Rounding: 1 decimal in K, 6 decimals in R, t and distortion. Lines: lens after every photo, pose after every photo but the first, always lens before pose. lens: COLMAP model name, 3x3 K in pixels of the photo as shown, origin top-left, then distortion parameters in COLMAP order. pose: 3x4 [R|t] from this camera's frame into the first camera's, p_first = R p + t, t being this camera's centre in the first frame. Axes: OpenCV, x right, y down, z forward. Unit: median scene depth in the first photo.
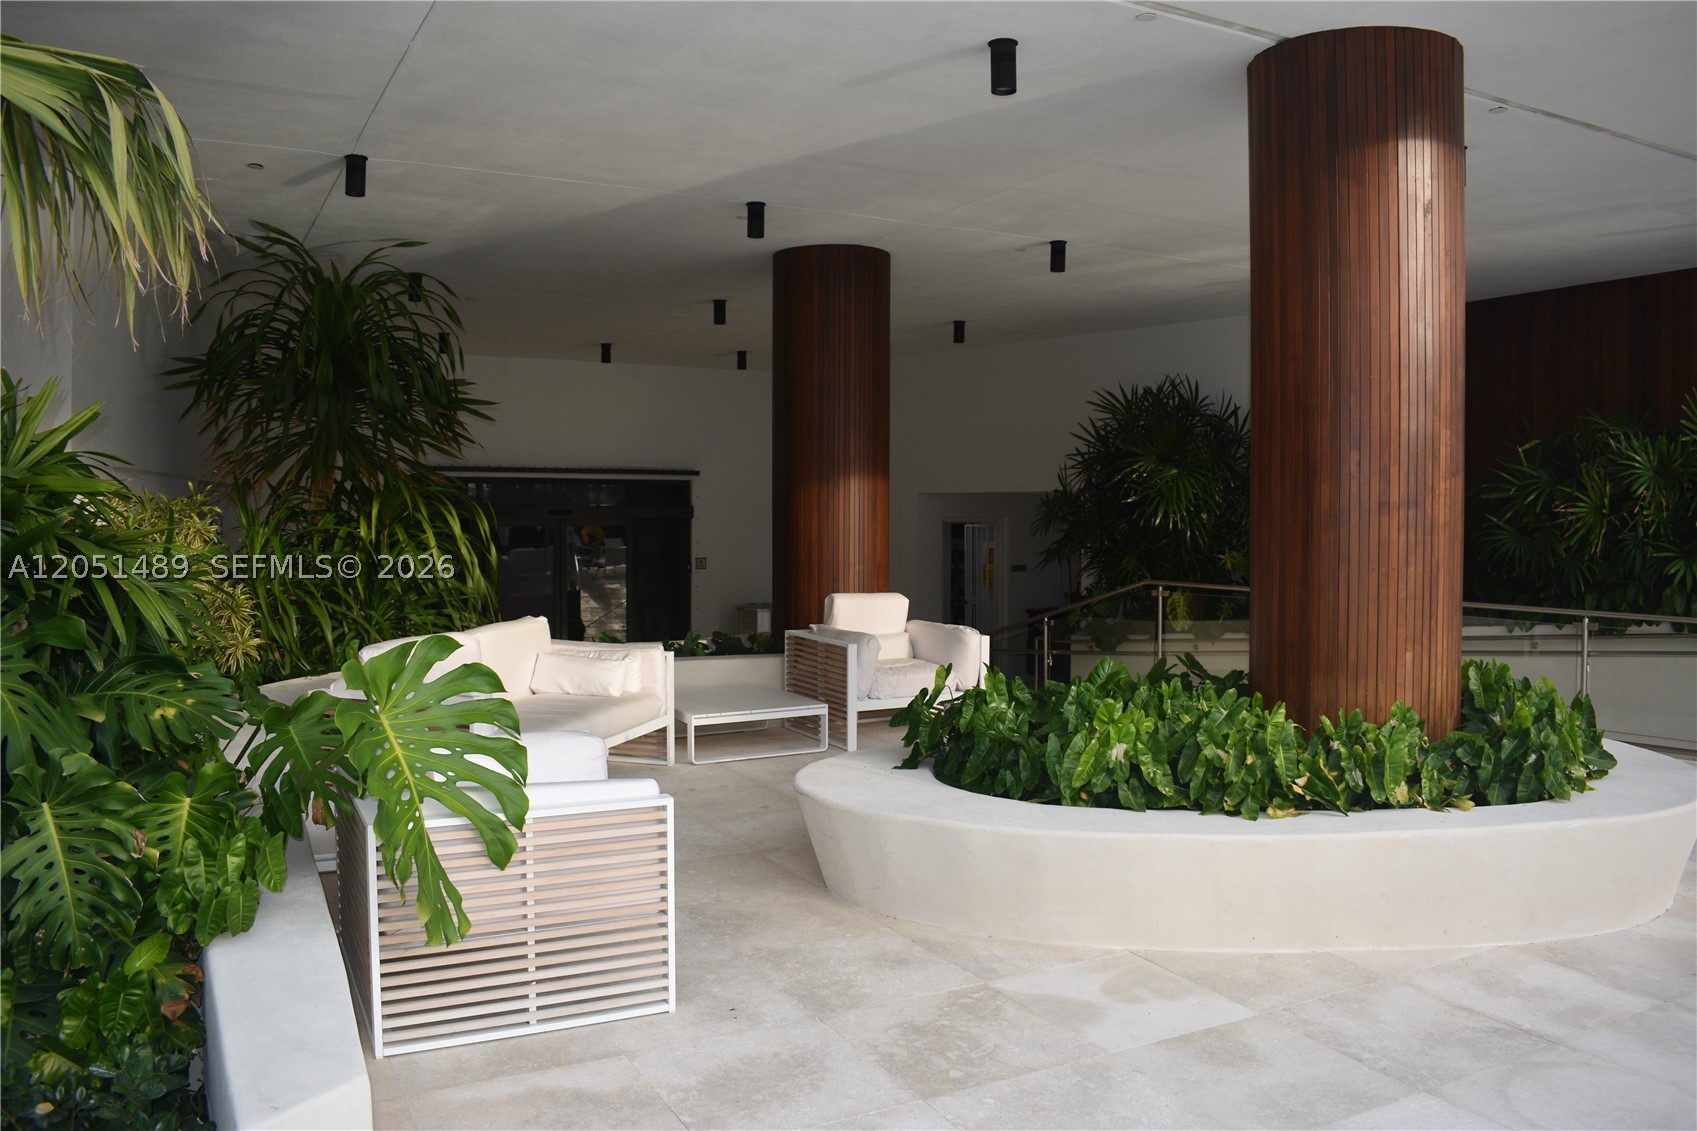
lens RADIAL K [[1346.4, 0, 848.5], [0, 1346.4, 565.5], [0, 0, 1]] dist [-0.093625, -0.000147]
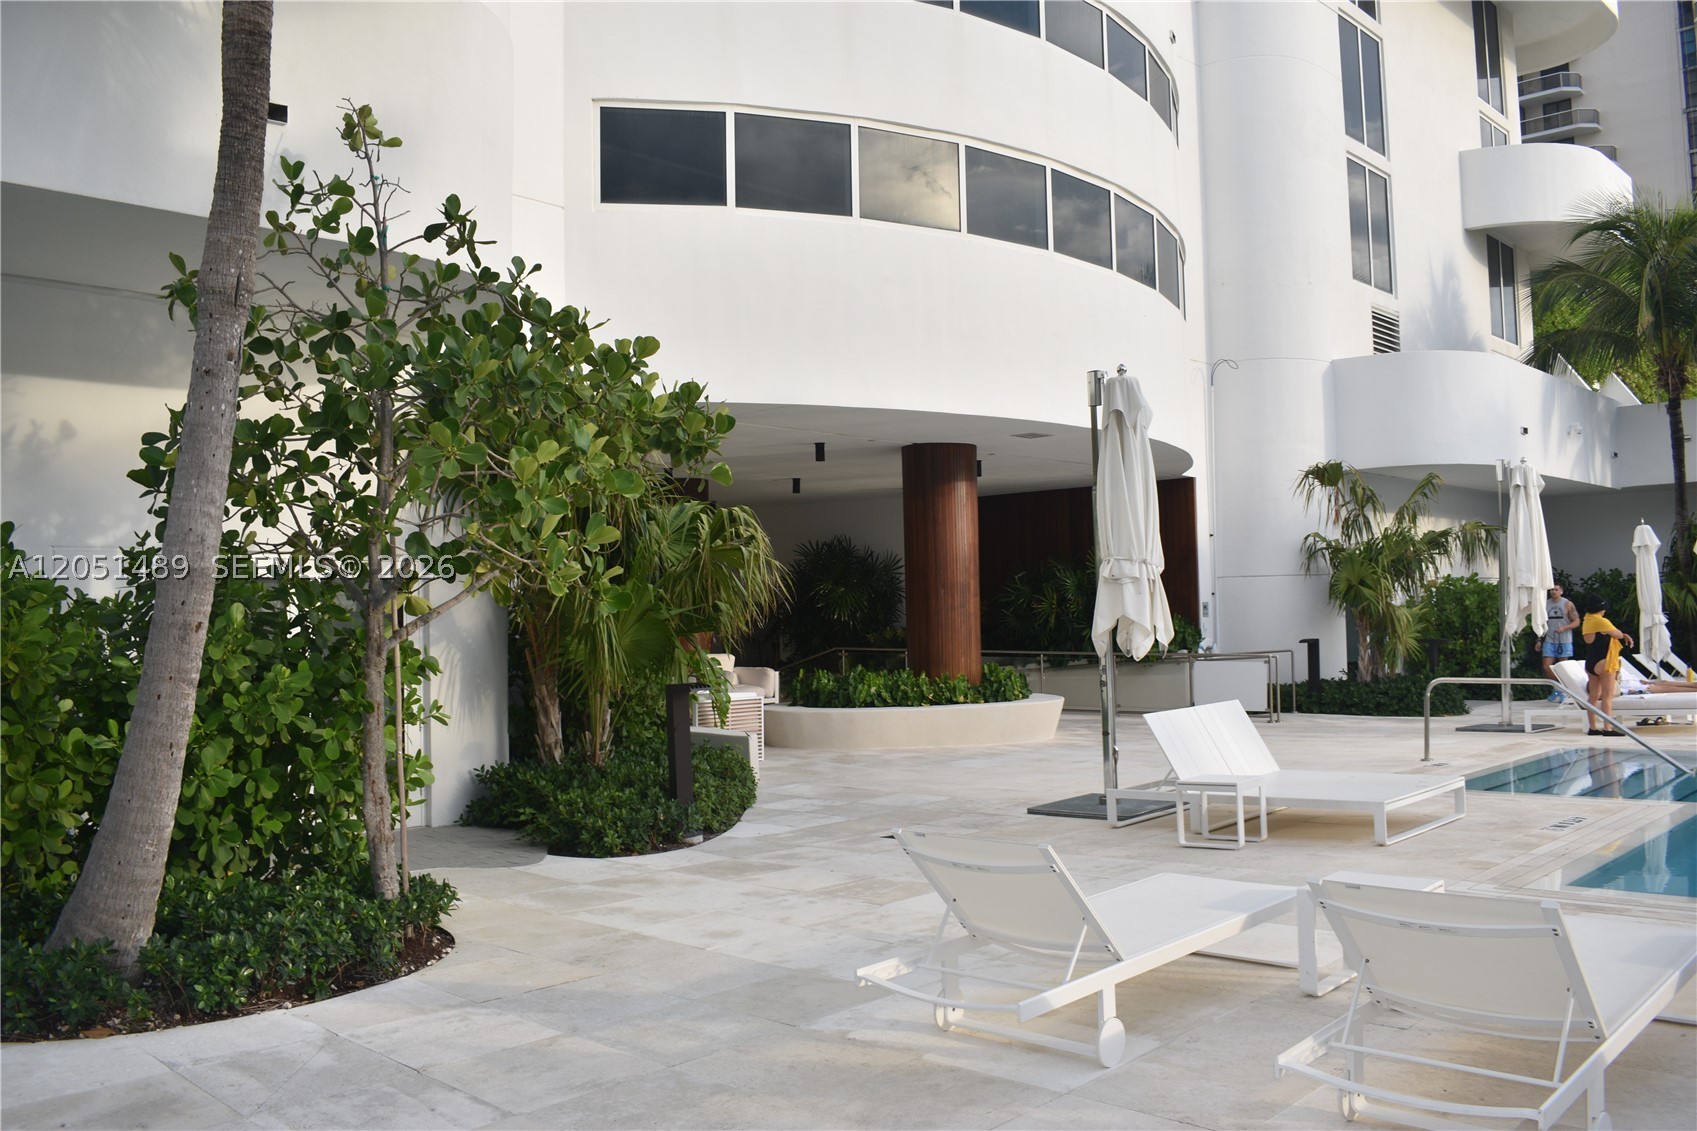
lens RADIAL K [[1459.2, 0, 848.5], [0, 1459.2, 565.5], [0, 0, 1]] dist [-0.011054, -0.010555]
pose [[0.951757, -0.008845, 0.306725, -0.799250], [0.031385, 0.997148, -0.068632, 0.076153], [-0.305243, 0.074948, 0.949321, -1.986864]]
